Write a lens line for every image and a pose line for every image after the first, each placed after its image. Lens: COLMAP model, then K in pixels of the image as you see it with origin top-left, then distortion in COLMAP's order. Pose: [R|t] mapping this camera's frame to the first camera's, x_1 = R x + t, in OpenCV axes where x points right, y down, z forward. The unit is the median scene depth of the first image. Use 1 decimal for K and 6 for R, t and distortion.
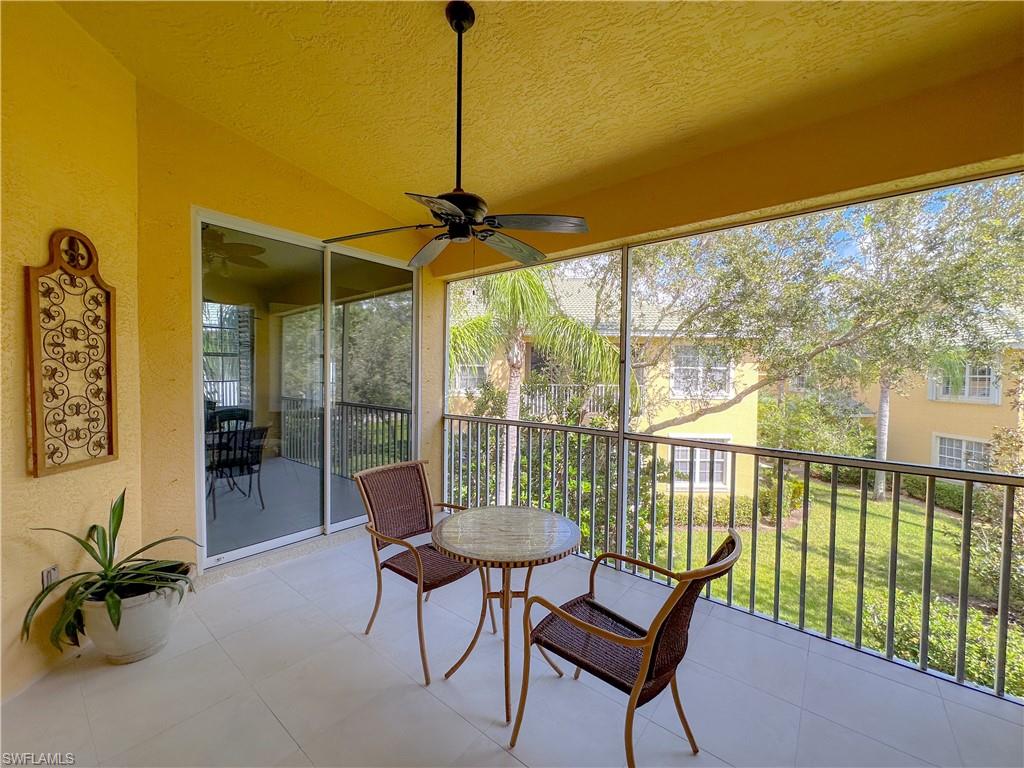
lens RADIAL K [[408.8, 0, 512.0], [0, 408.8, 384.5], [0, 0, 1]] dist [-0.002578, 0.000975]
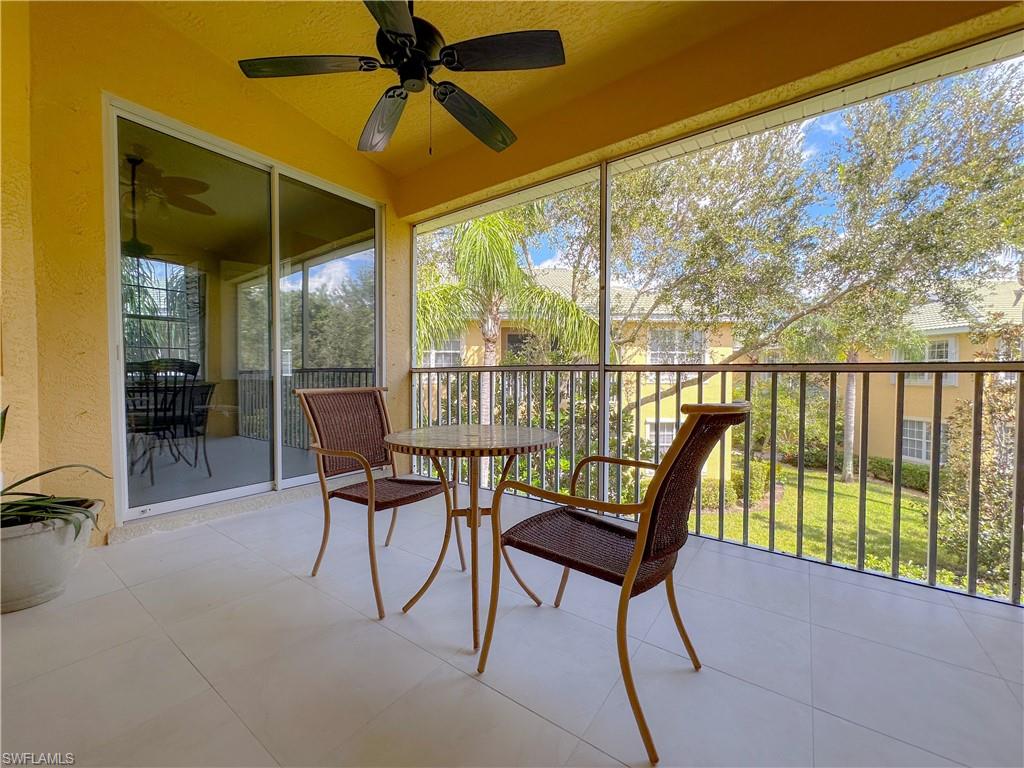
lens RADIAL K [[408.8, 0, 512.0], [0, 408.8, 384.7], [0, 0, 1]] dist [-0.002578, 0.000975]
pose [[0.998463, -0.011593, 0.054195, 0.013705], [0.011777, 0.999926, -0.003078, 0.161363], [-0.054156, 0.003711, 0.998526, 0.089314]]
